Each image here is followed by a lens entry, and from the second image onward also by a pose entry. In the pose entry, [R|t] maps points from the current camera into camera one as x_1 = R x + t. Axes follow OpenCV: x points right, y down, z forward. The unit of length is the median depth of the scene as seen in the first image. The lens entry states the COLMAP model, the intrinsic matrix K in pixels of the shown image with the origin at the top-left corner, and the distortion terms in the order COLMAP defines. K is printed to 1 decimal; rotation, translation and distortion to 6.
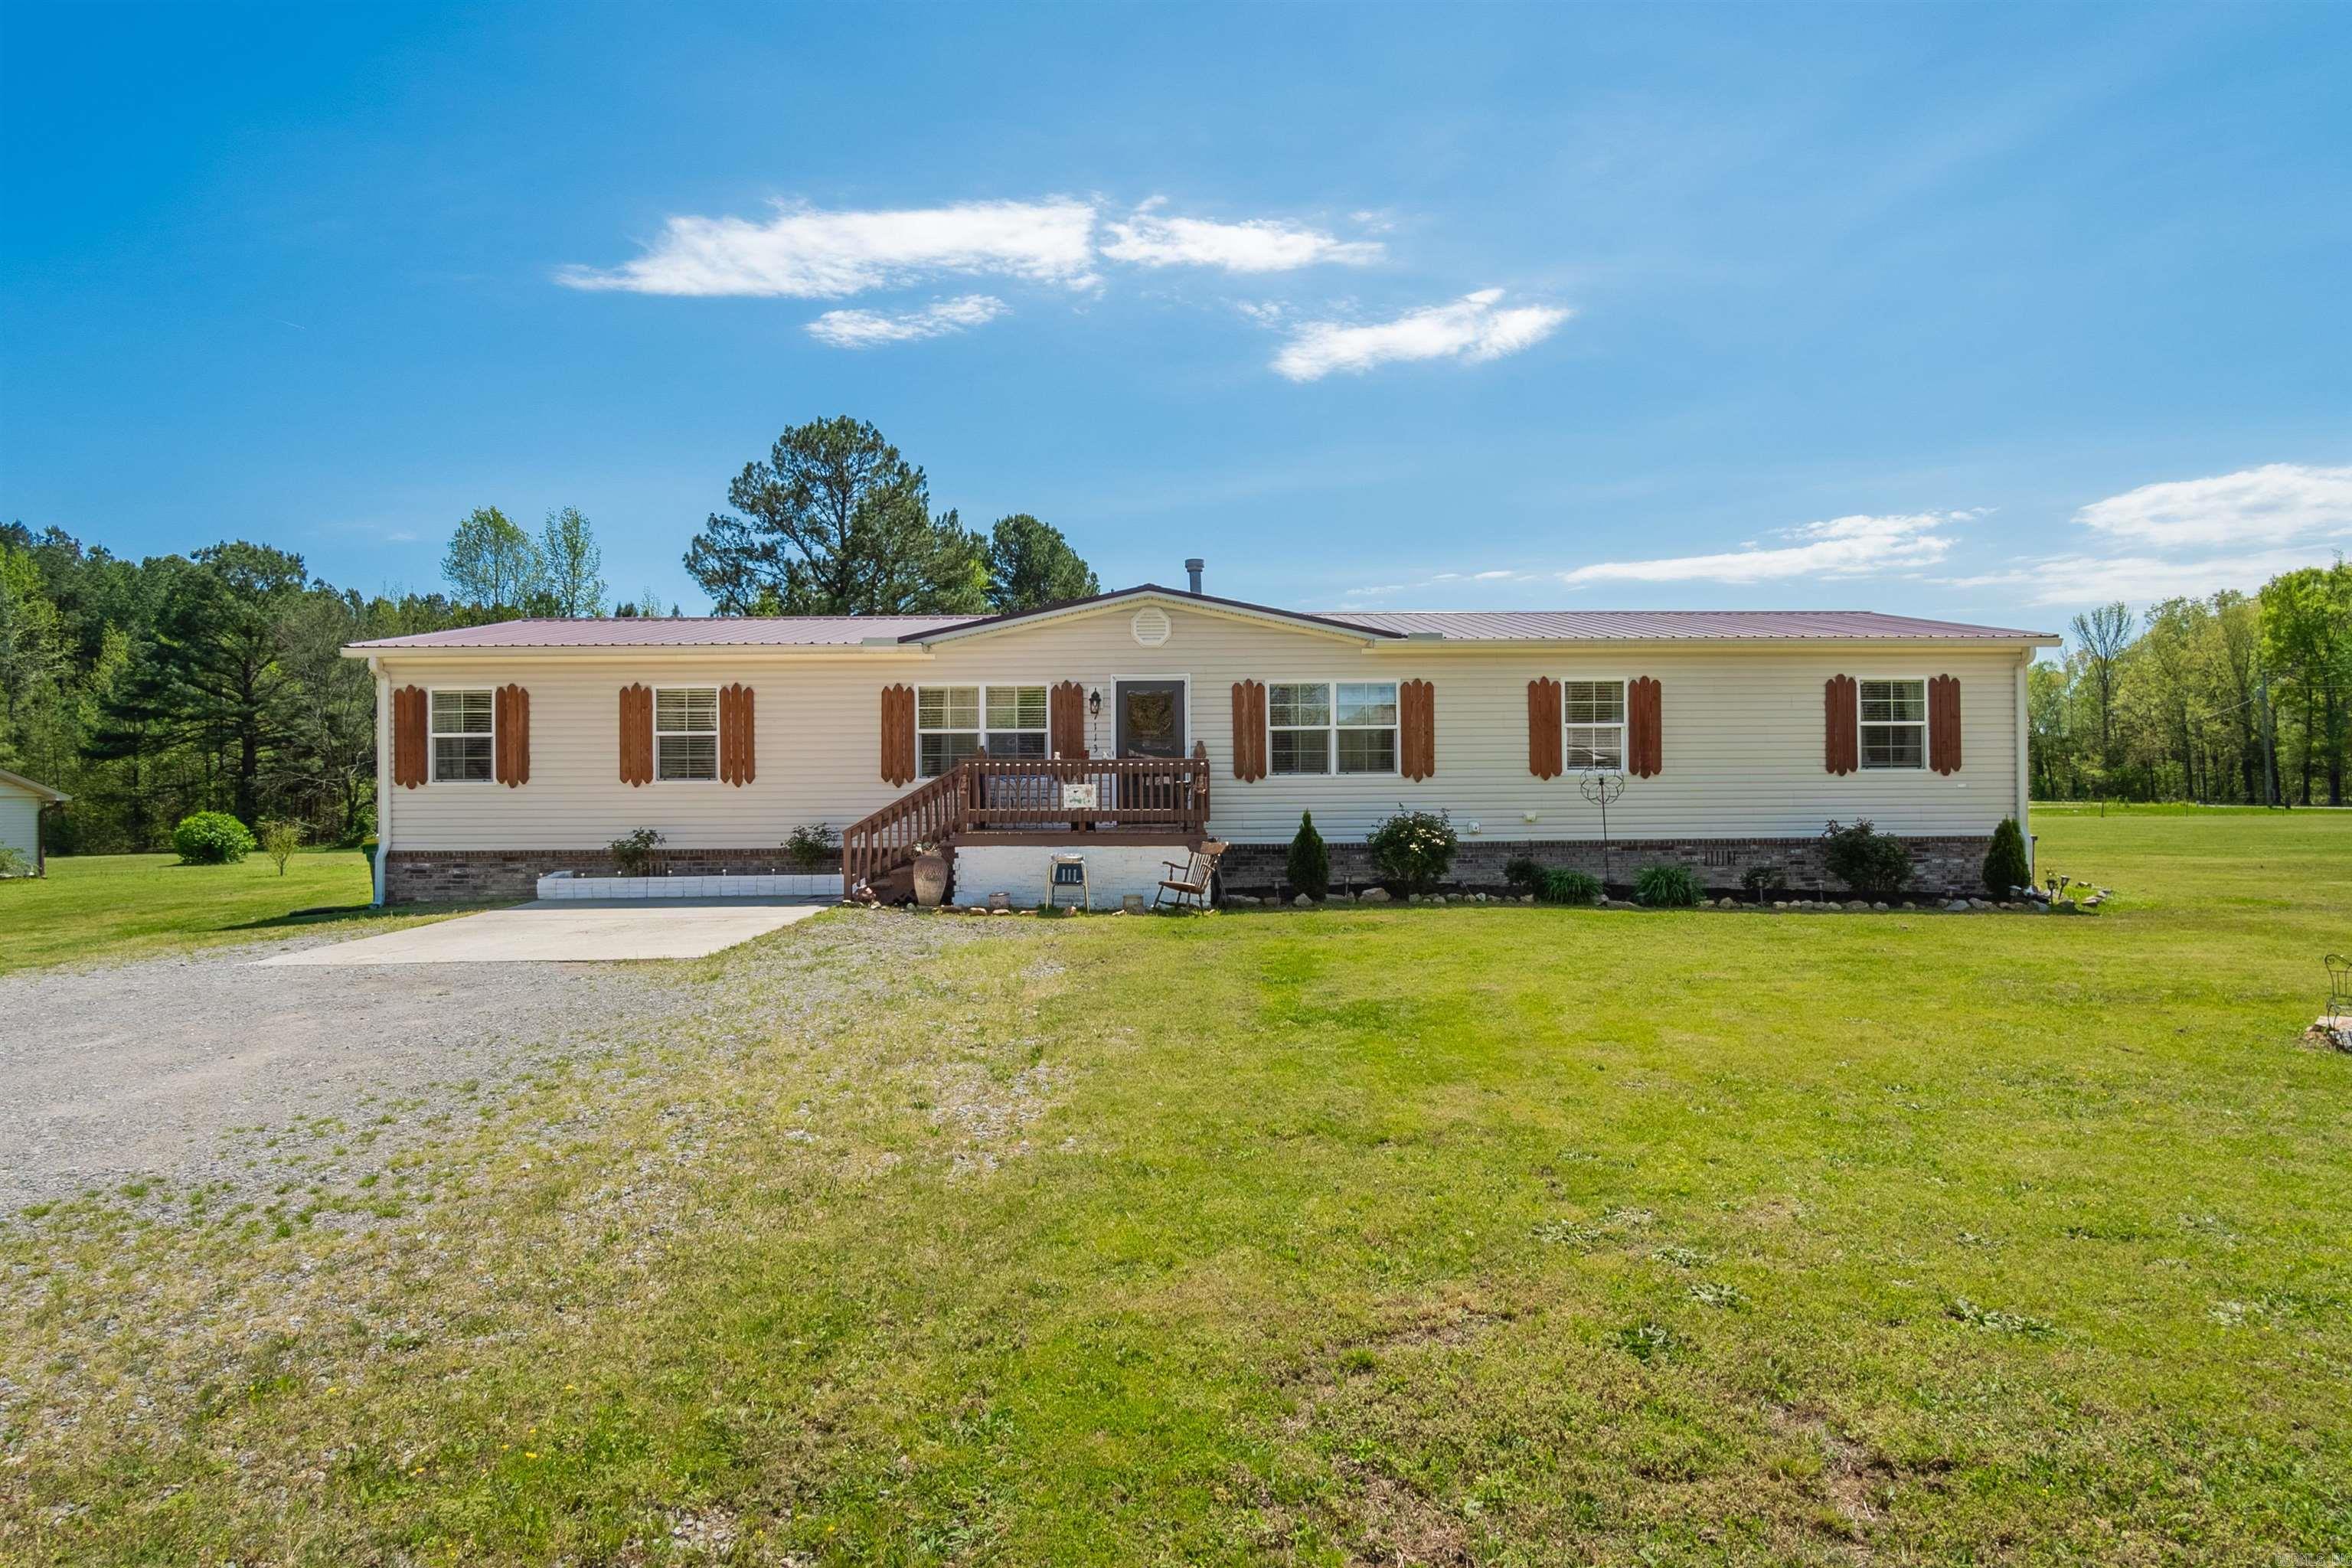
lens RADIAL K [[1230.4, 0, 1147.1], [0, 1230.4, 775.9], [0, 0, 1]] dist [-0.030188, 0.000533]
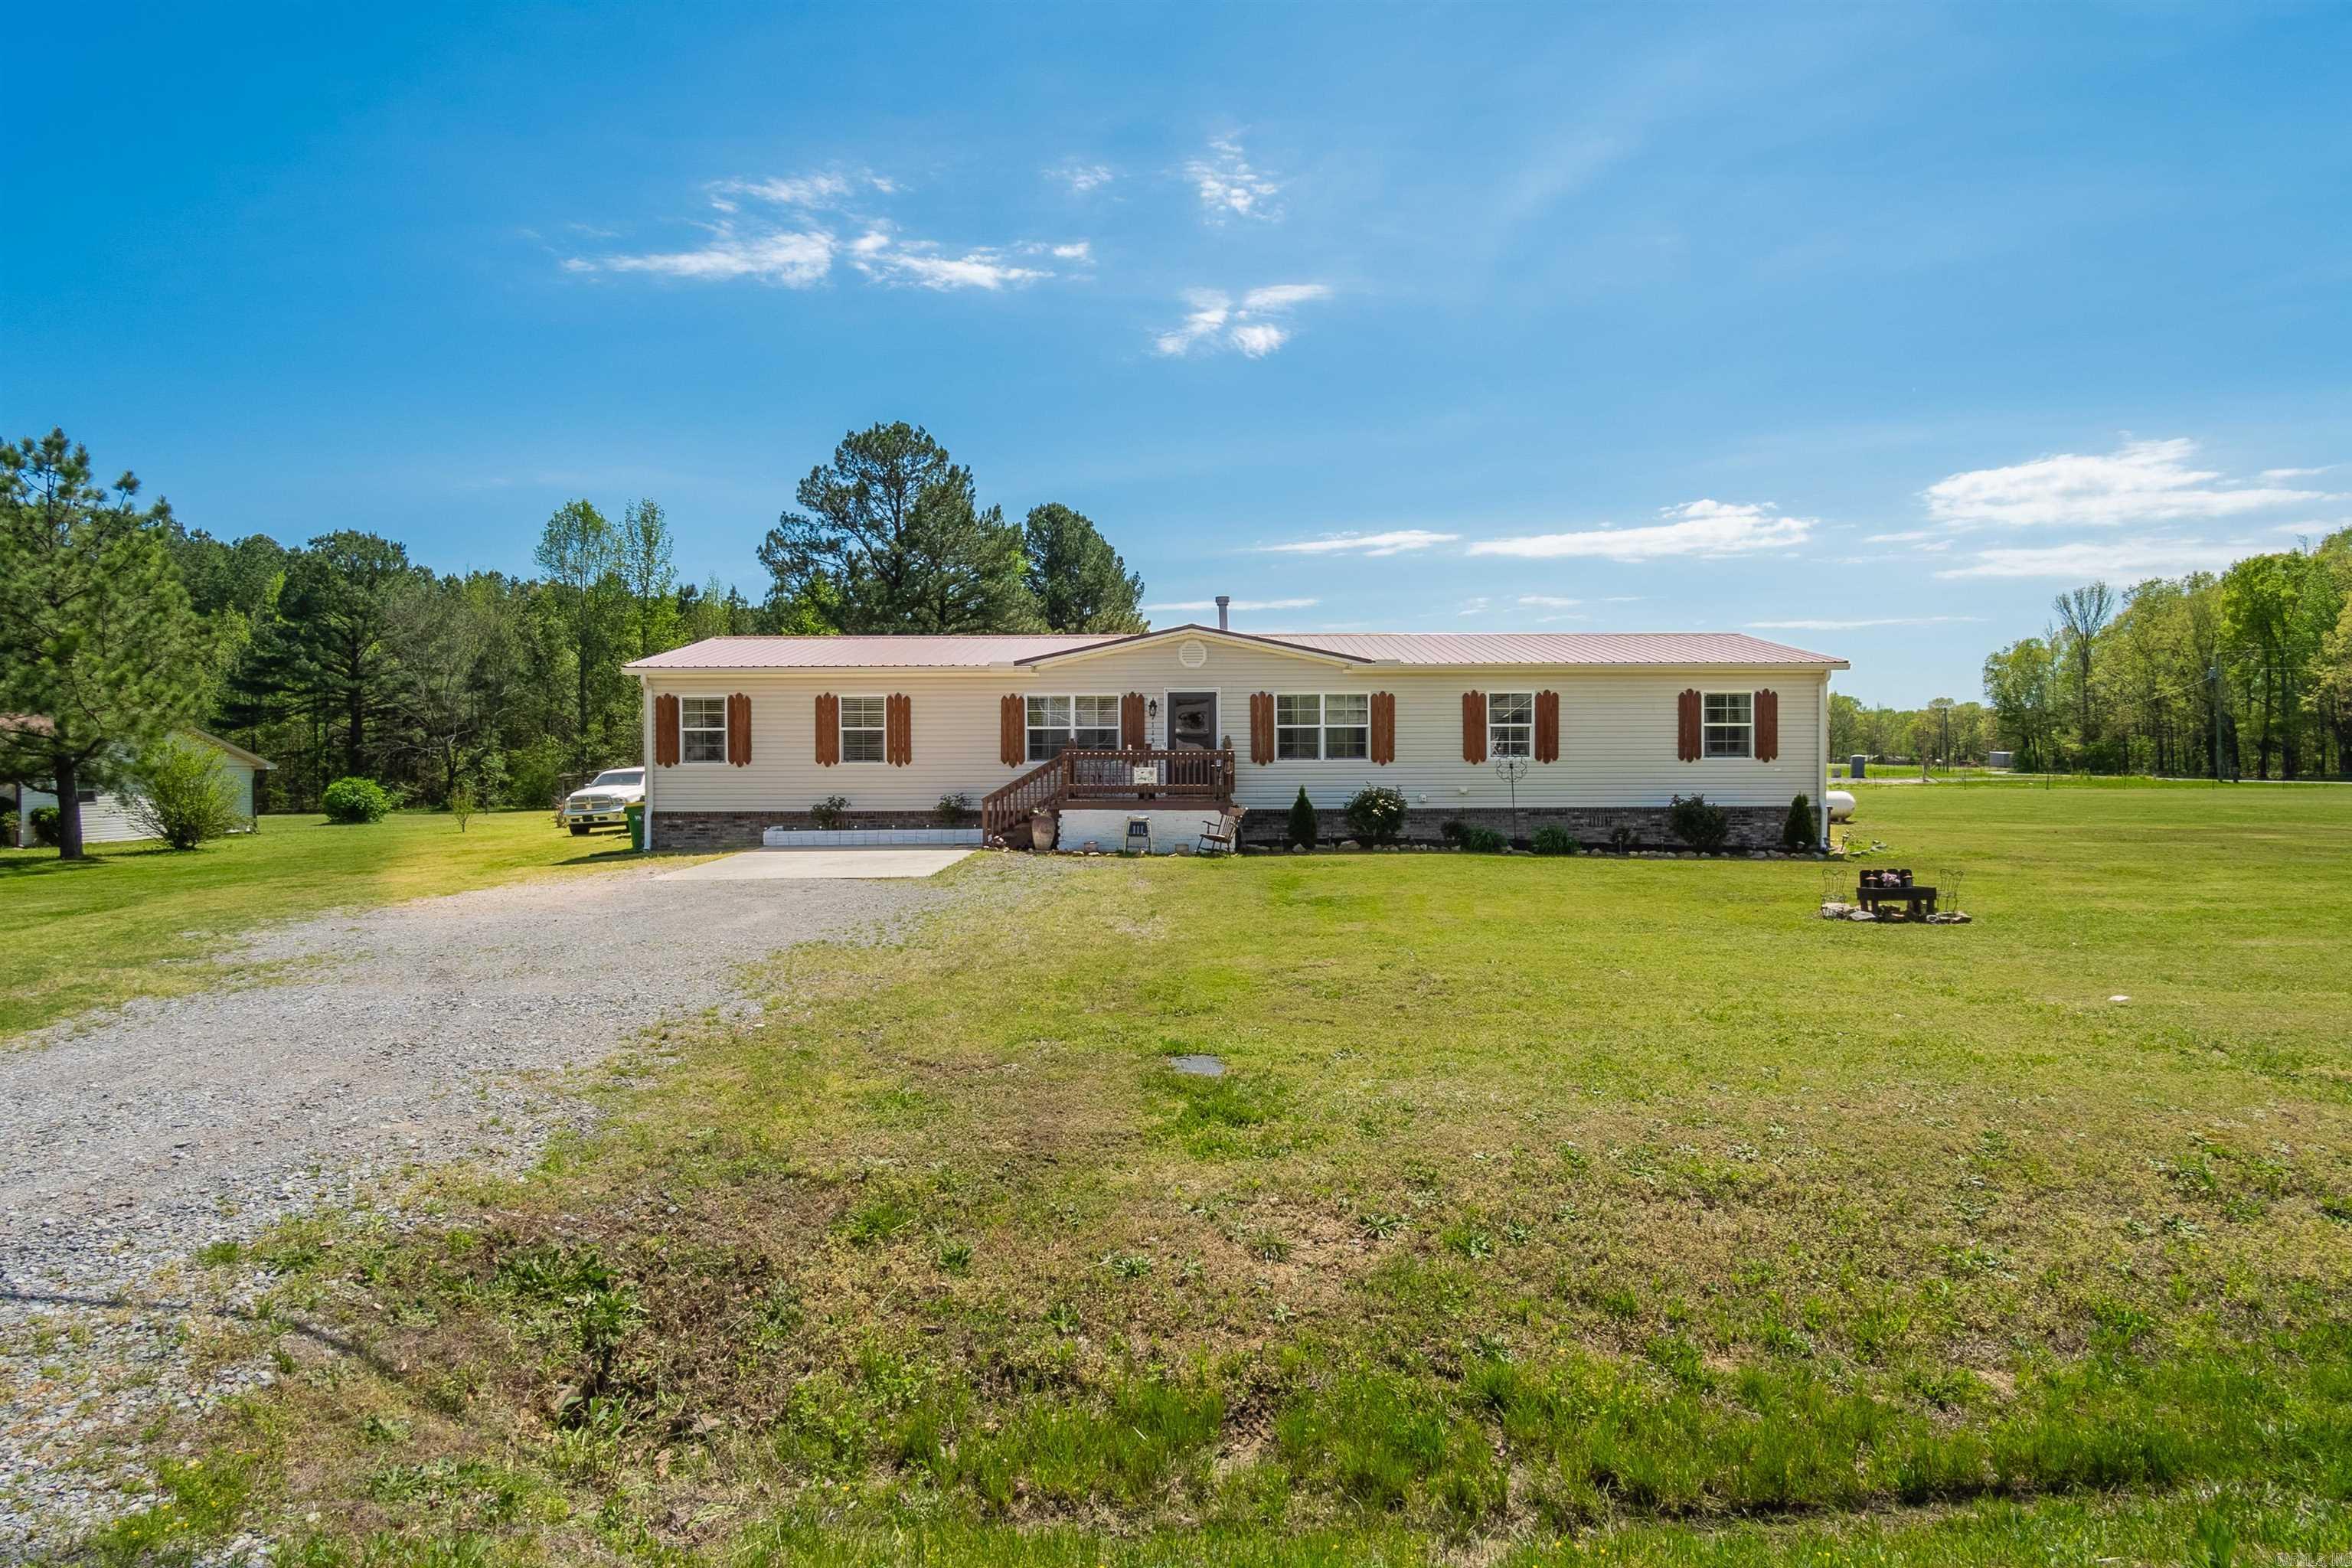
lens RADIAL K [[1280.9, 0, 1169.6], [0, 1280.9, 751.1], [0, 0, 1]] dist [-0.024915, 0.001099]
pose [[0.999944, 0.005270, 0.009228, -0.035331], [-0.005358, 0.999940, 0.009551, -0.023687], [-0.009177, -0.009600, 0.999912, -0.451006]]
